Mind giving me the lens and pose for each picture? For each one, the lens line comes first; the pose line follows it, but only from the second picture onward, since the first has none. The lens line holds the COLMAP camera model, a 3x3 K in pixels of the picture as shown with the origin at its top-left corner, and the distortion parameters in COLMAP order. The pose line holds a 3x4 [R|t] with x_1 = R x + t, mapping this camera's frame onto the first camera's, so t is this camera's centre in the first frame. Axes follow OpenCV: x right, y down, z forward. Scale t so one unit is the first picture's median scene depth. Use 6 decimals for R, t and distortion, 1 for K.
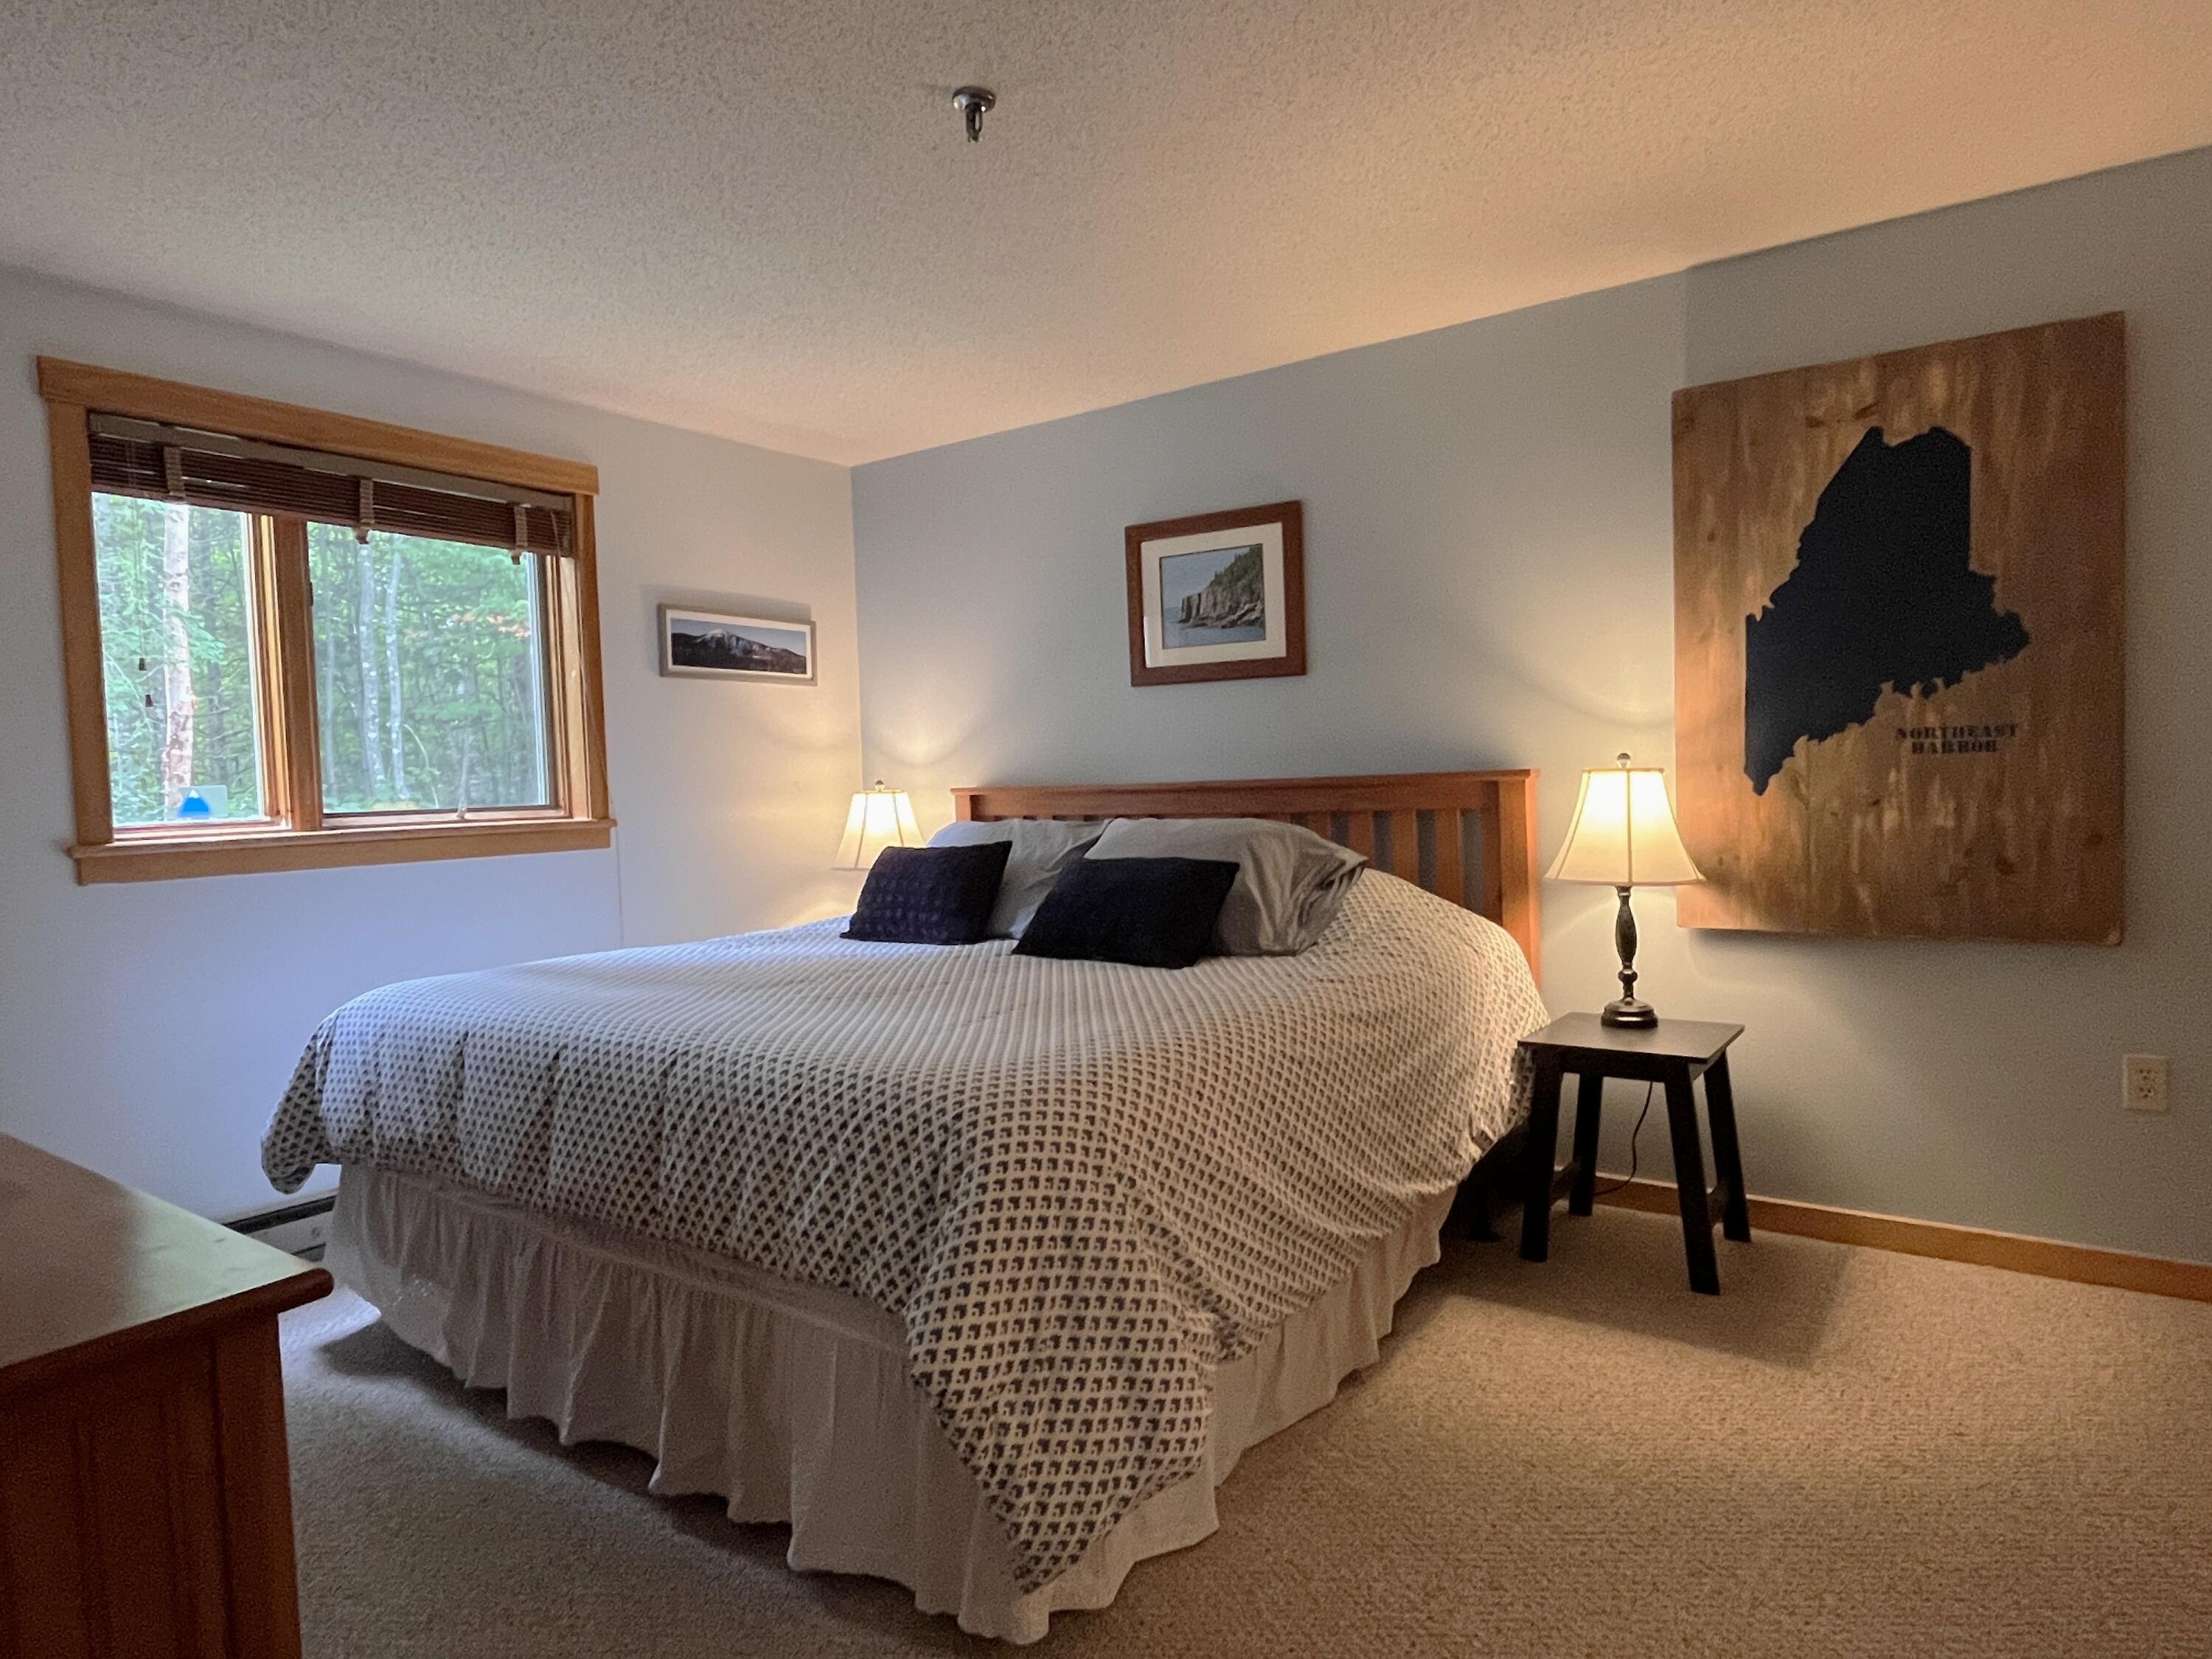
lens RADIAL K [[1292.4, 0, 1106.0], [0, 1292.4, 829.5], [0, 0, 1]] dist [-0.002783, 0.000318]
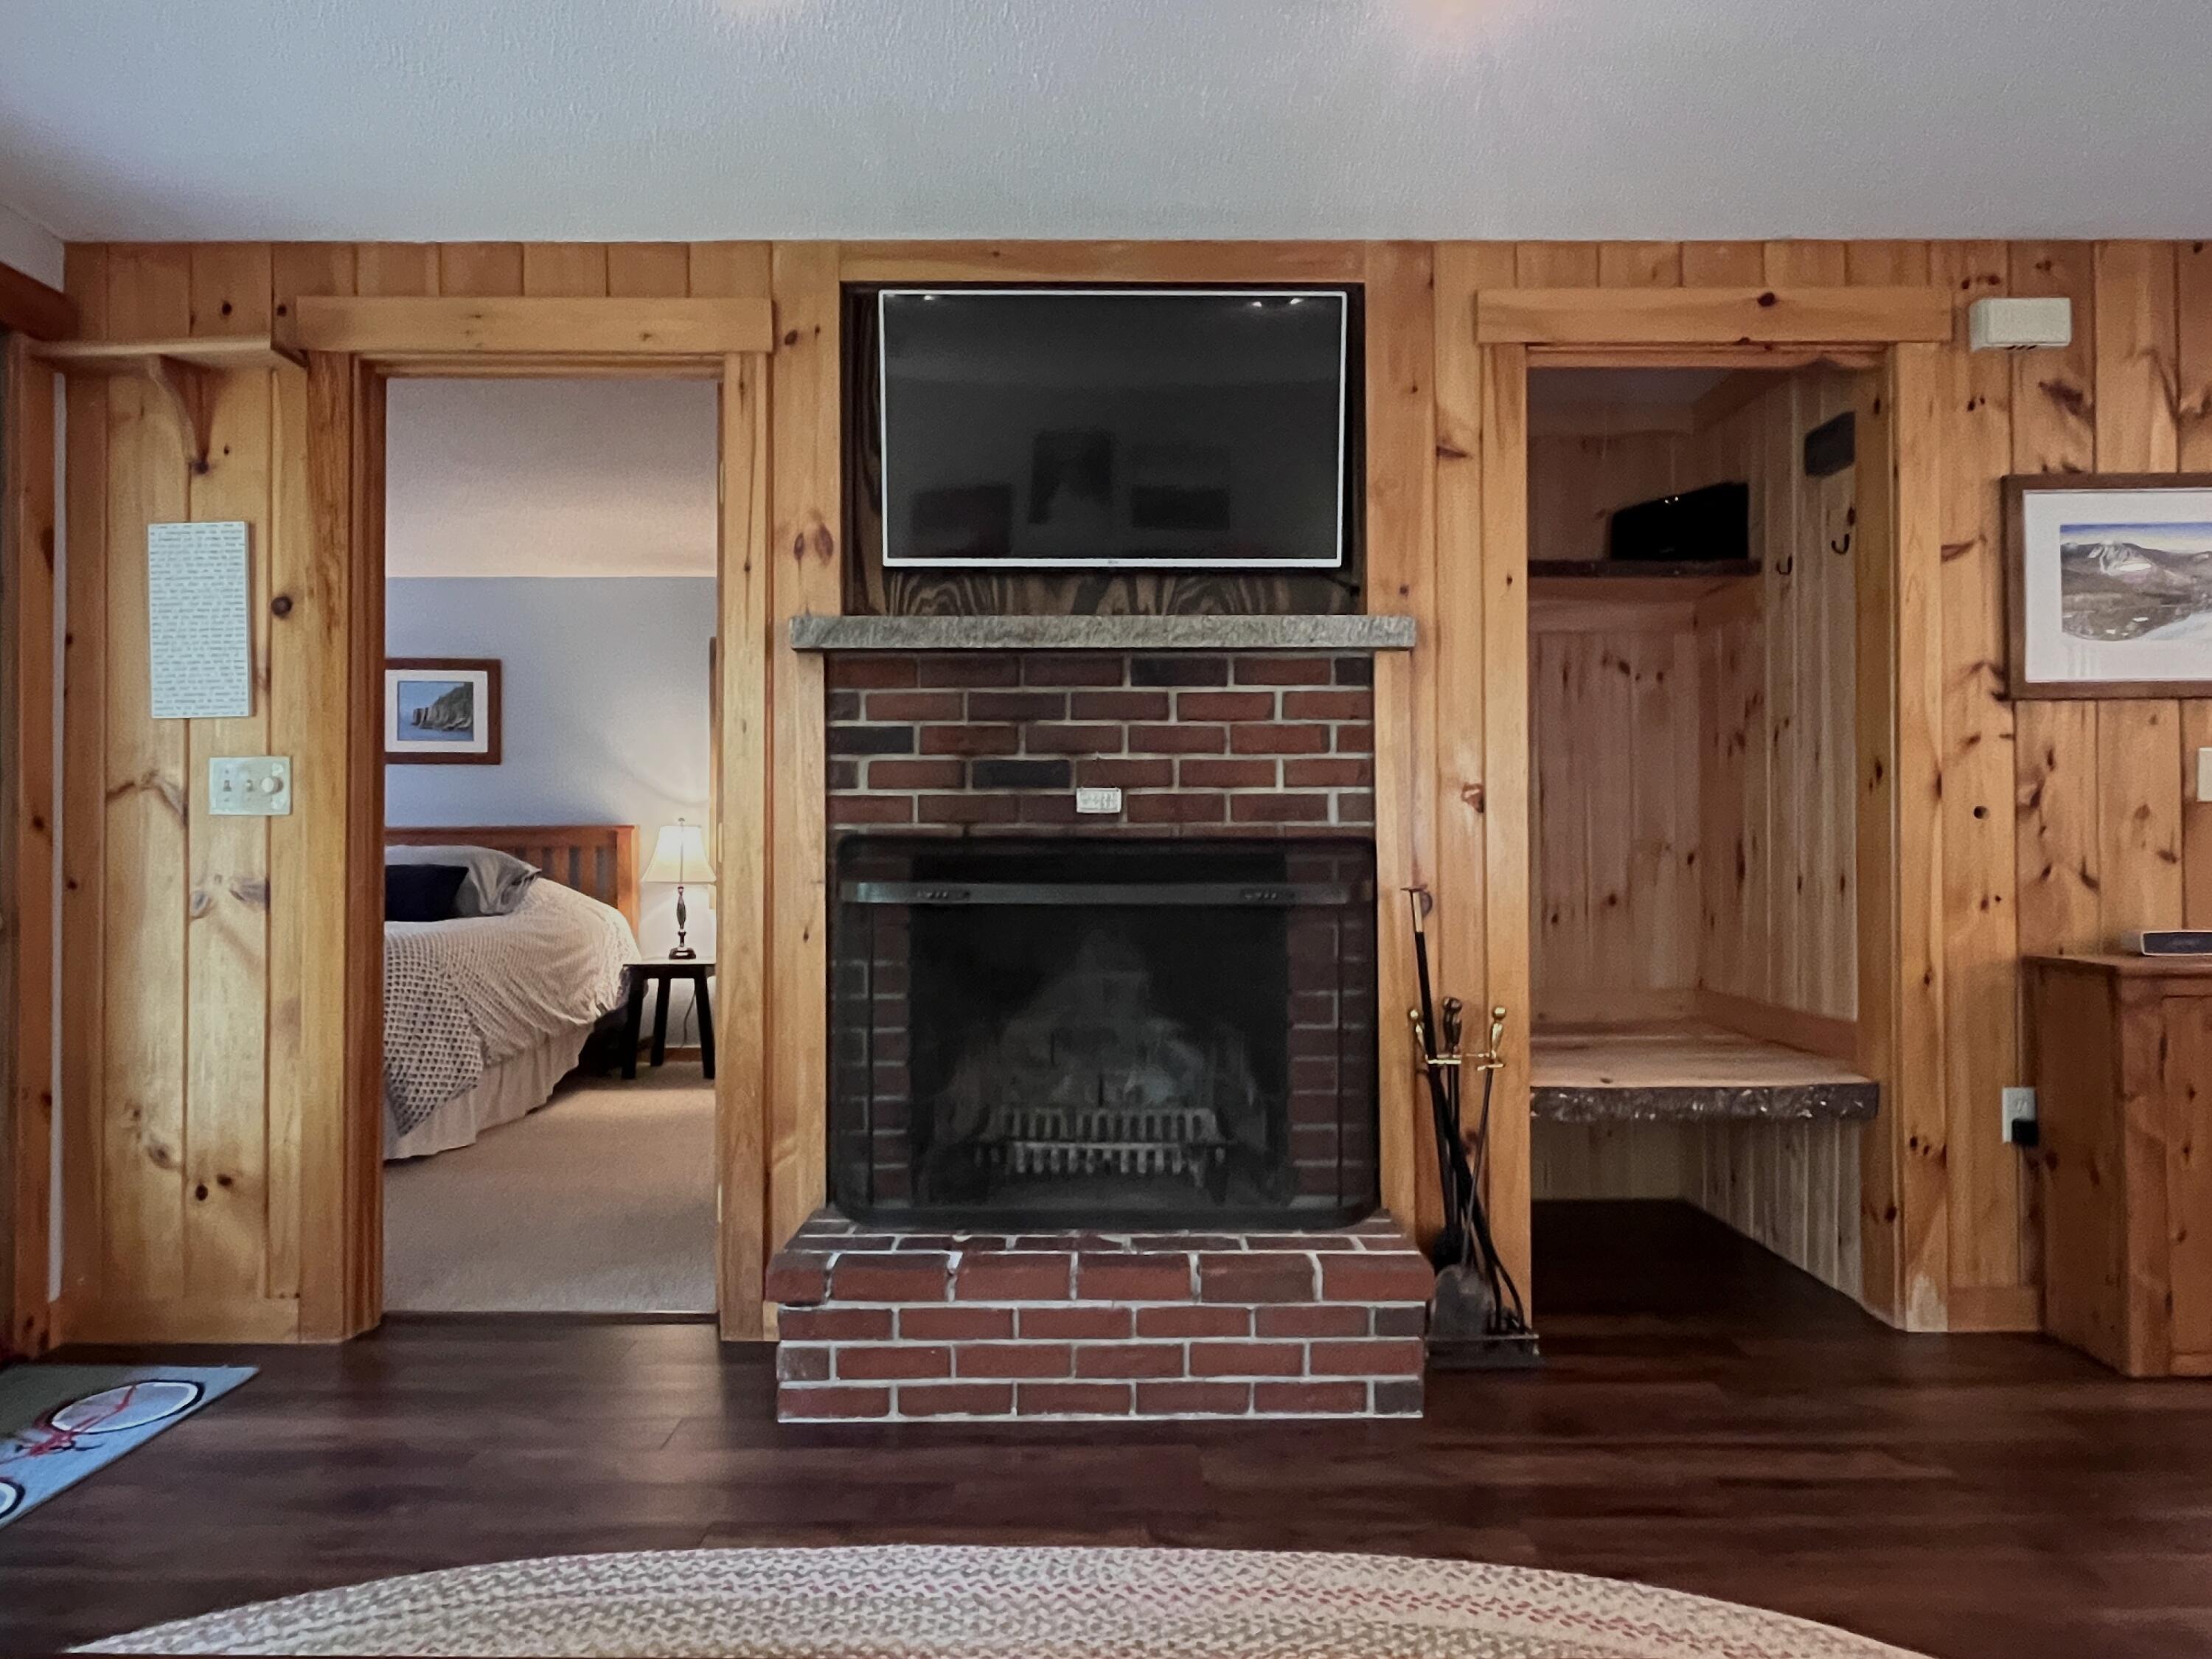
lens RADIAL K [[1369.3, 0, 1104.3], [0, 1369.3, 834.9], [0, 0, 1]] dist [-0.004252, -0.001683]
pose [[0.814499, 0.036689, 0.579004, -0.268265], [0.000966, 0.997911, -0.064593, 0.099333], [-0.580164, 0.053170, 0.812762, -1.024918]]
